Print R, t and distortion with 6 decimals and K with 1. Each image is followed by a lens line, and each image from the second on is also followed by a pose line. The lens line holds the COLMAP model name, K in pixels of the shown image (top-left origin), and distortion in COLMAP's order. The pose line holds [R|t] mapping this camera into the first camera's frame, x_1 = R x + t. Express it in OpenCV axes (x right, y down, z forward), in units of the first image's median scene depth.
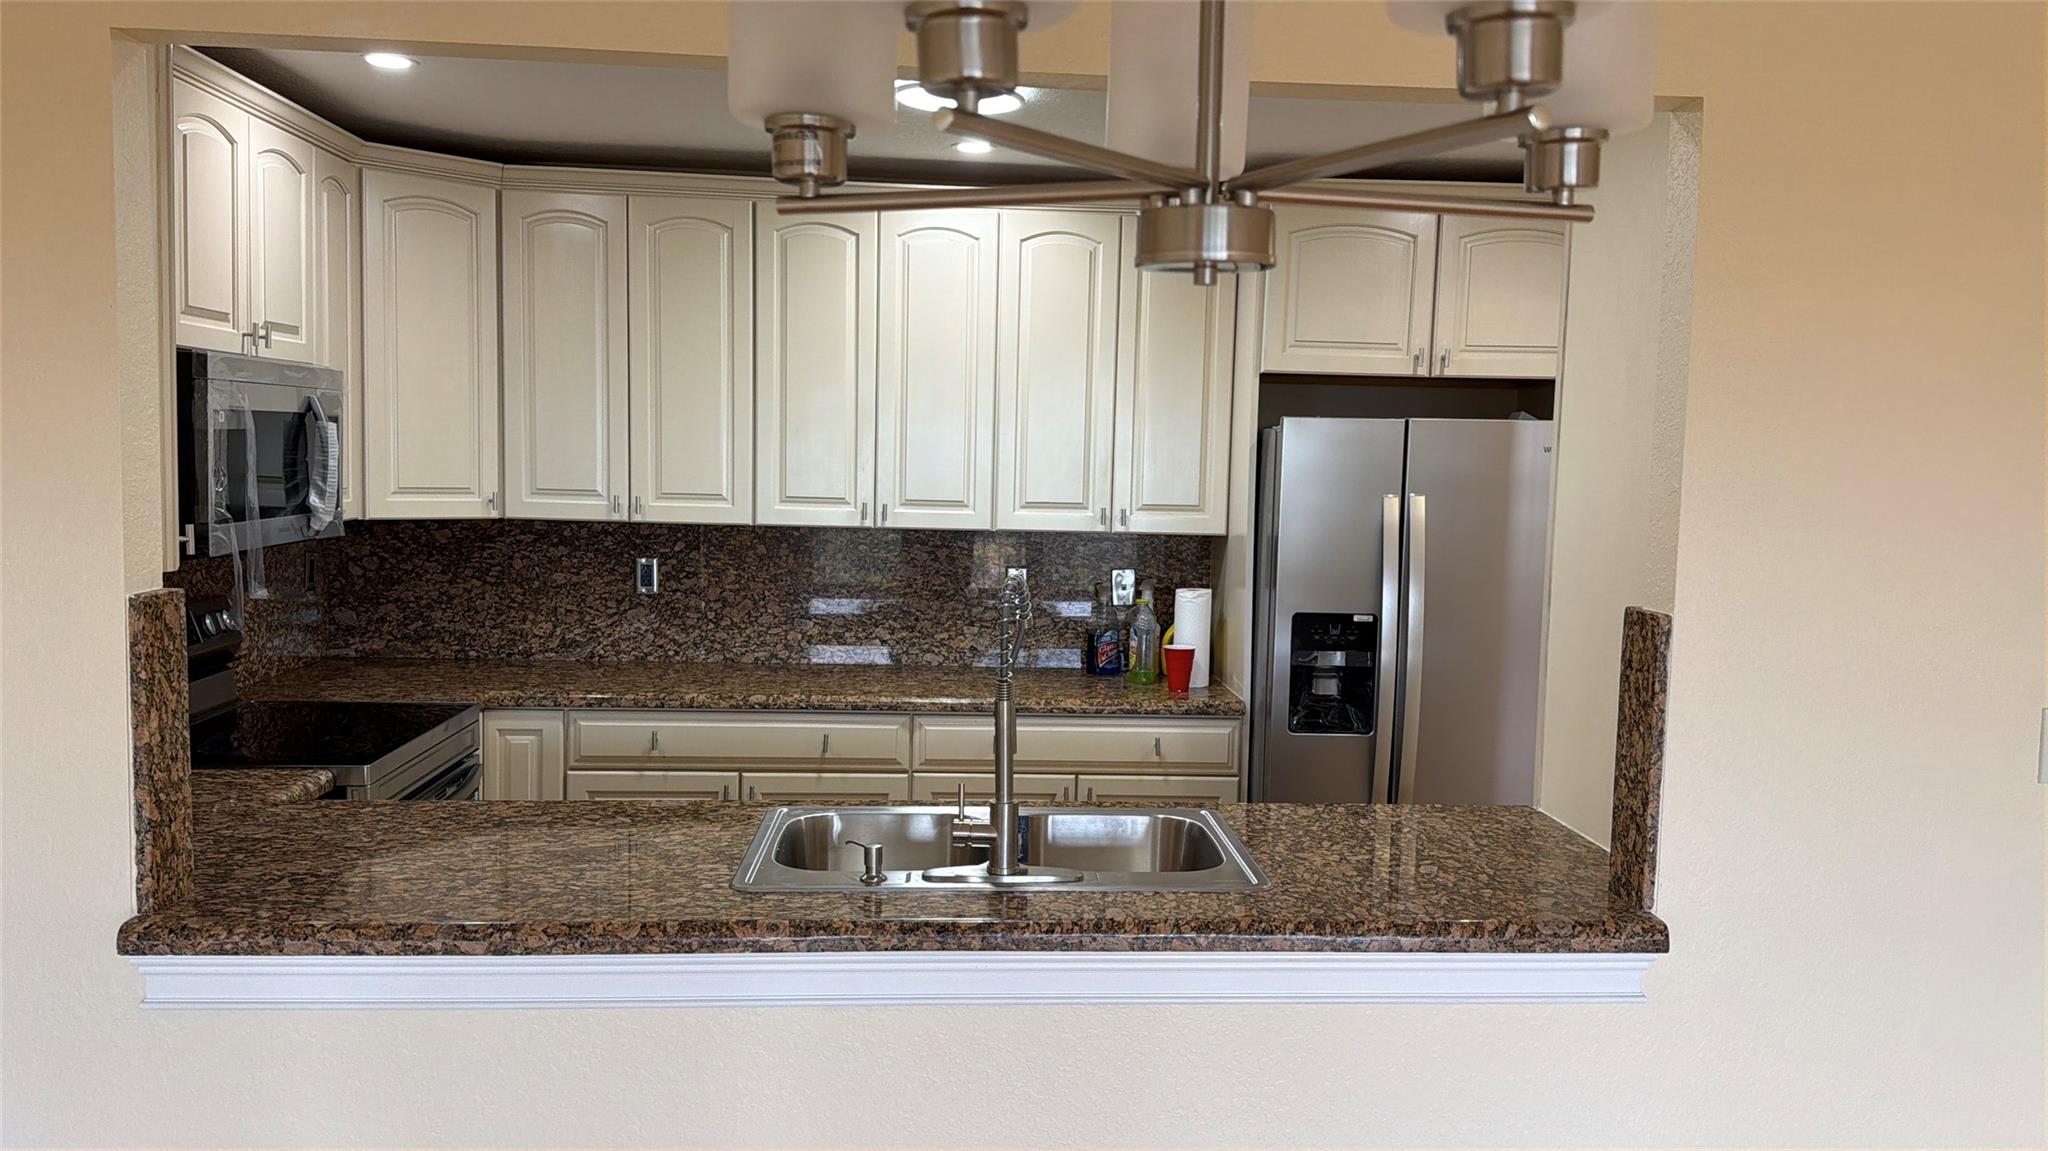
lens RADIAL K [[1608.0, 0, 1059.2], [0, 1608.0, 588.0], [0, 0, 1]] dist [0.100405, -0.170129]
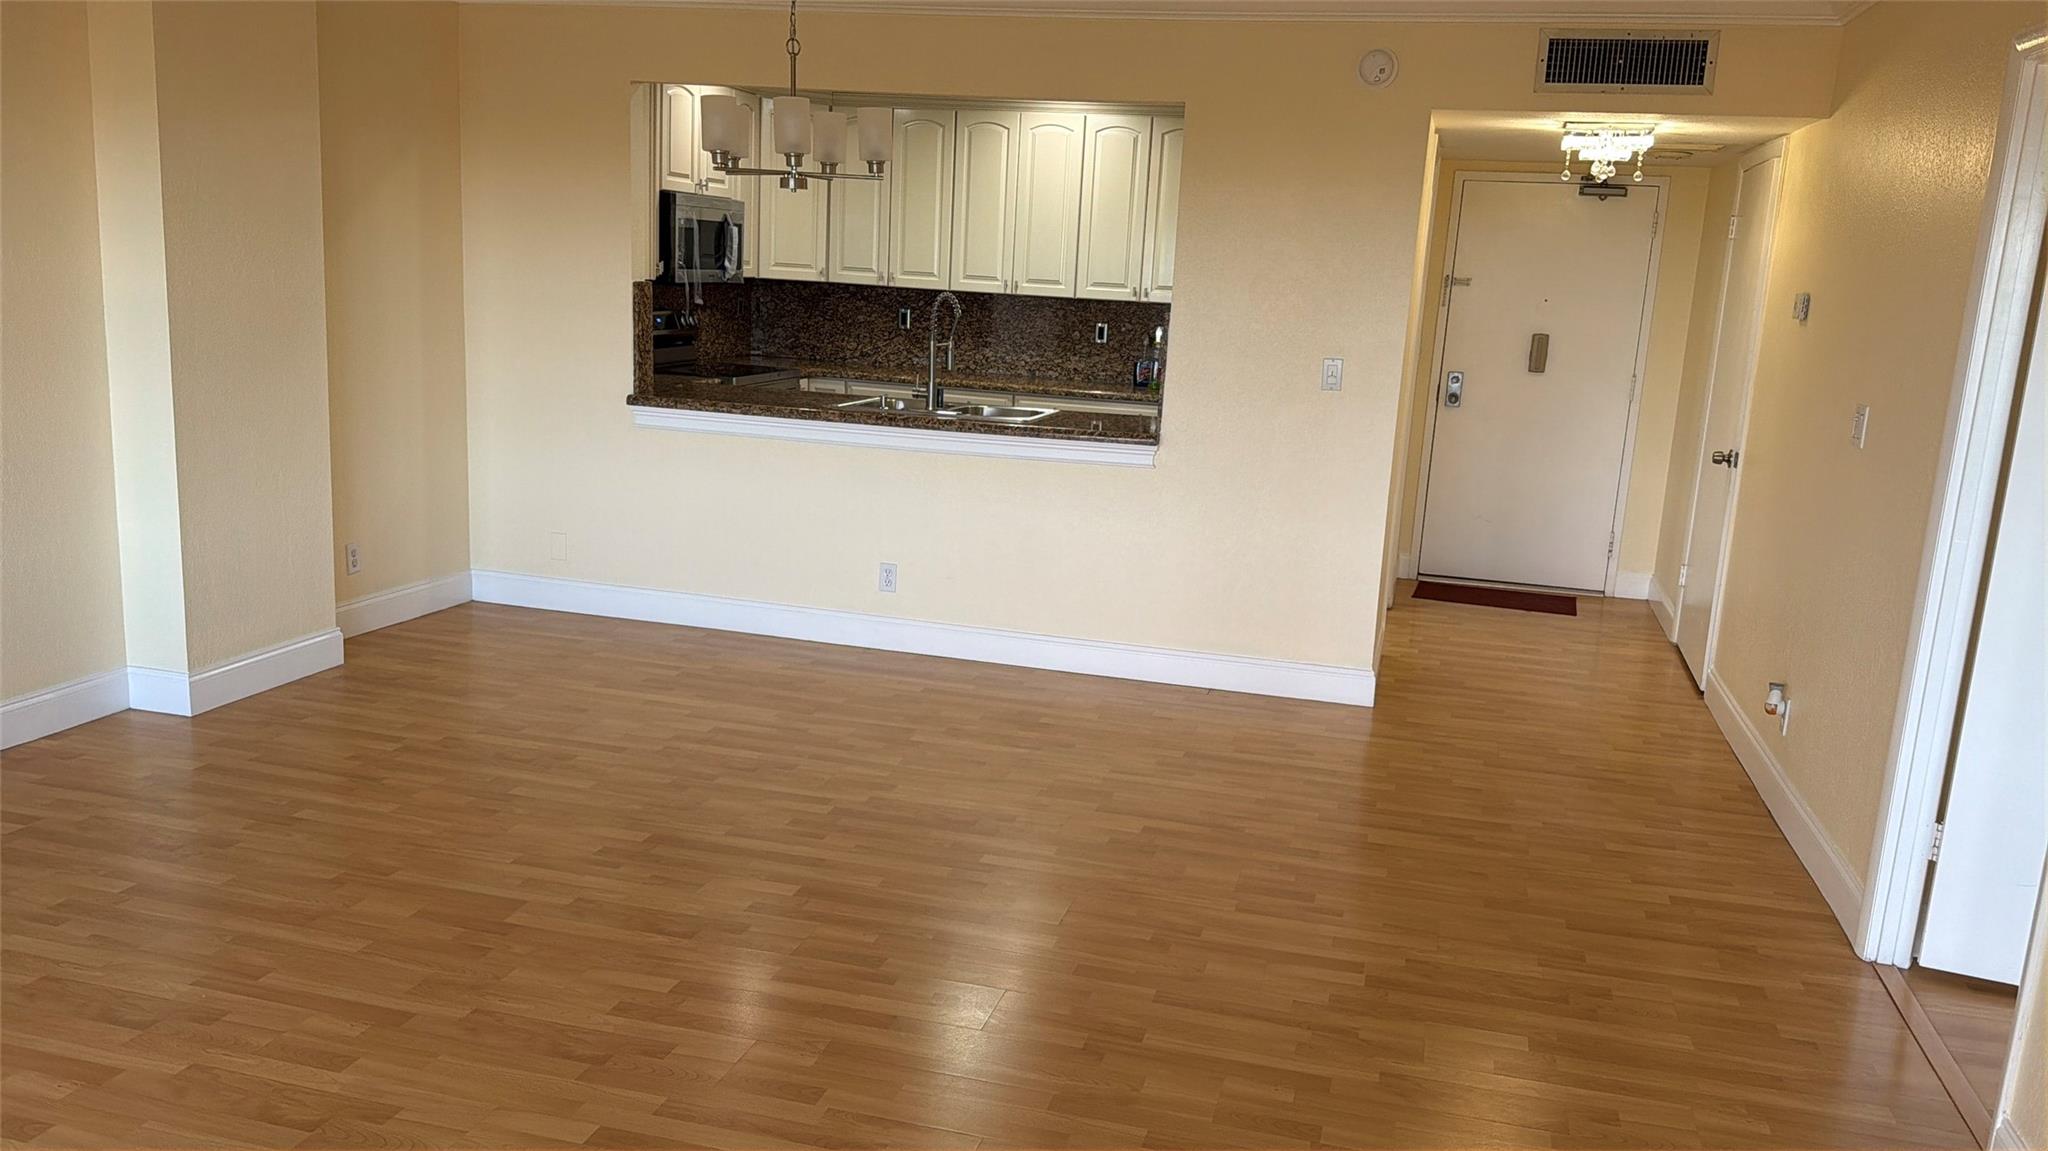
lens RADIAL K [[1608.0, 0, 1039.8], [0, 1608.0, 607.9], [0, 0, 1]] dist [0.100405, -0.170129]
pose [[0.946951, 0.092780, -0.307693, 0.541125], [-0.058071, 0.991059, 0.120121, 0.098871], [0.316087, -0.095881, 0.943873, -0.793537]]
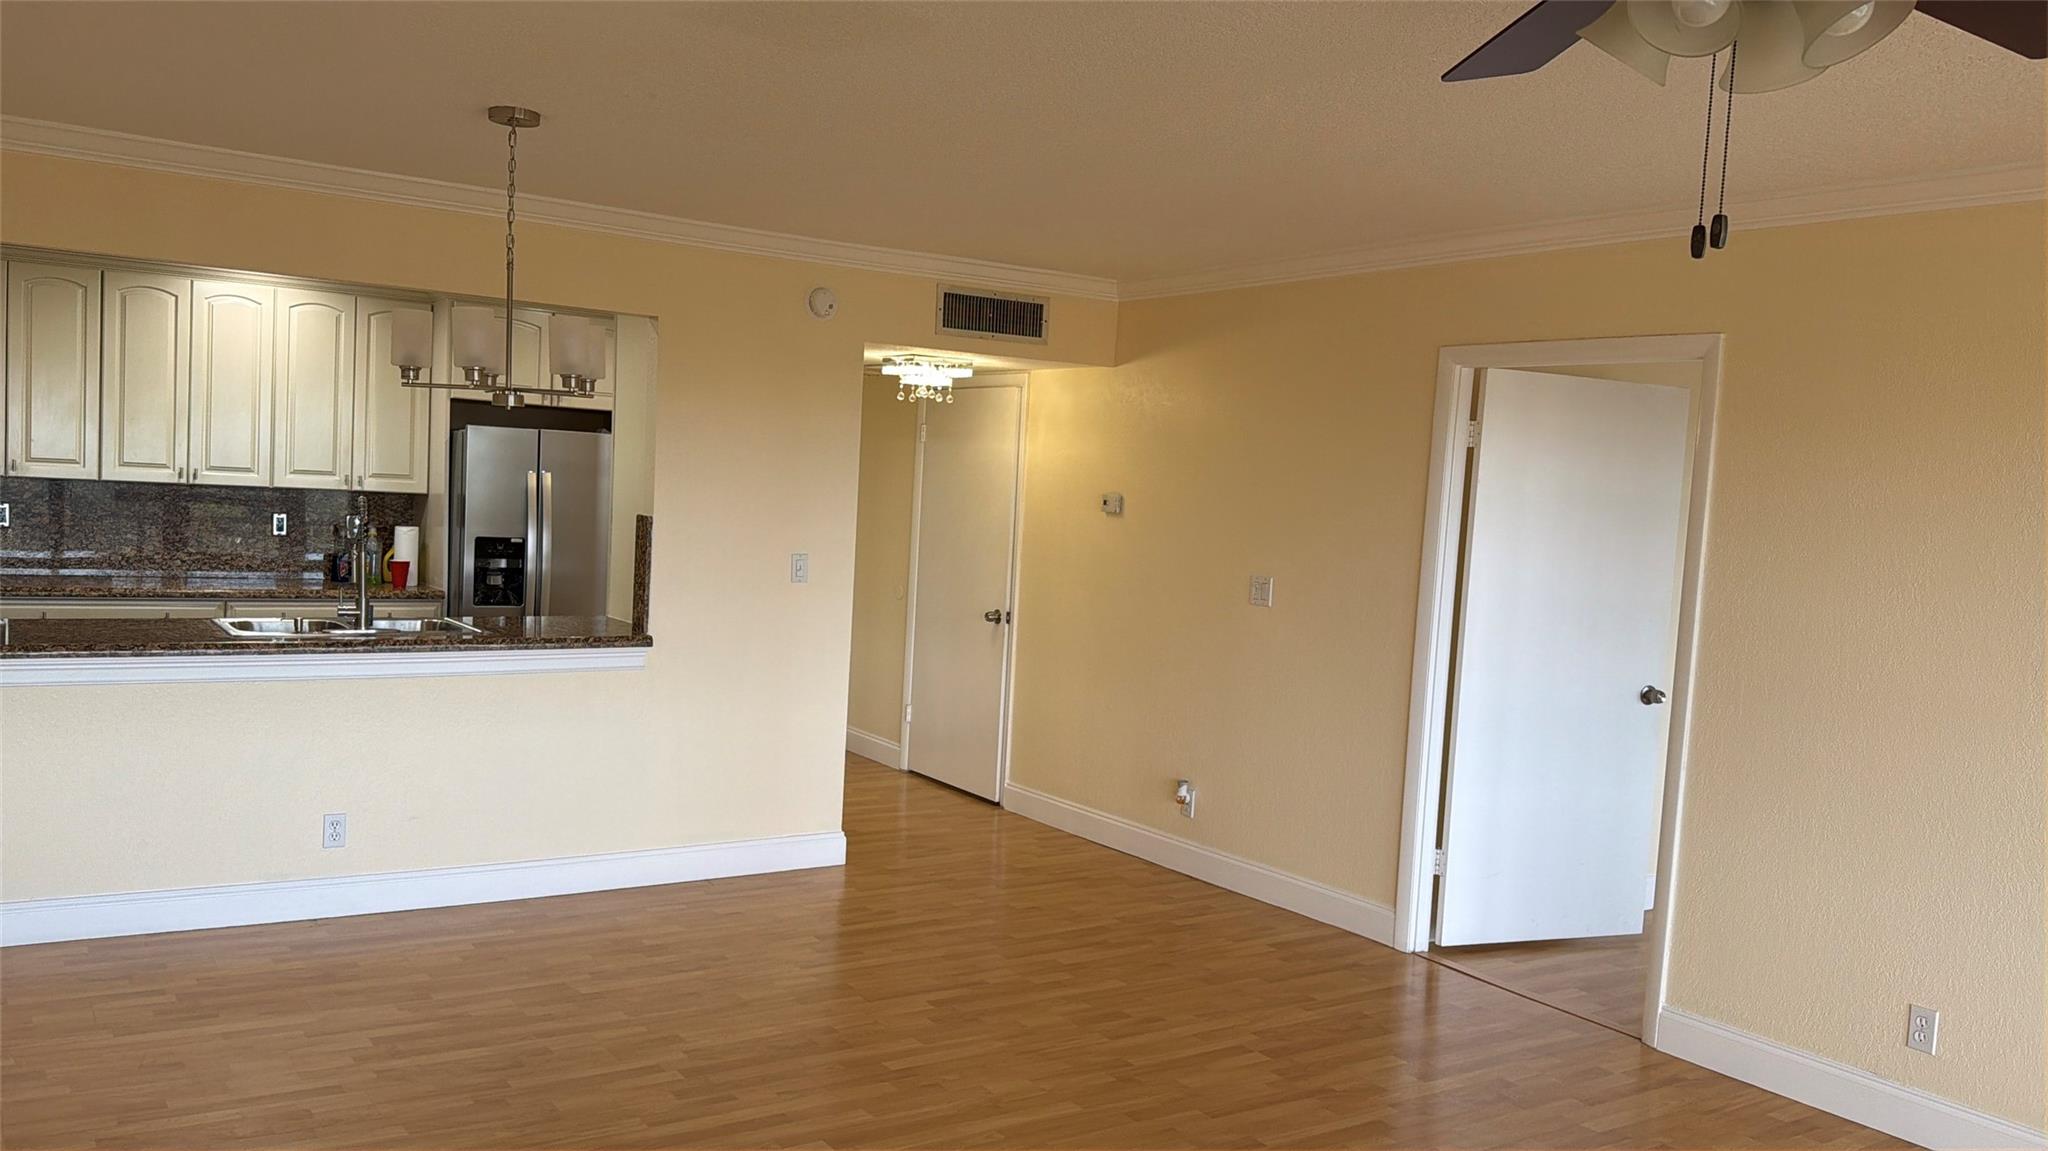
lens RADIAL K [[1608.0, 0, 1045.4], [0, 1608.0, 590.5], [0, 0, 1]] dist [0.100405, -0.170129]
pose [[0.866053, -0.011014, 0.499831, -0.196195], [0.009472, 0.999939, 0.005622, 0.067829], [-0.499862, -0.000134, 0.866105, -0.819381]]
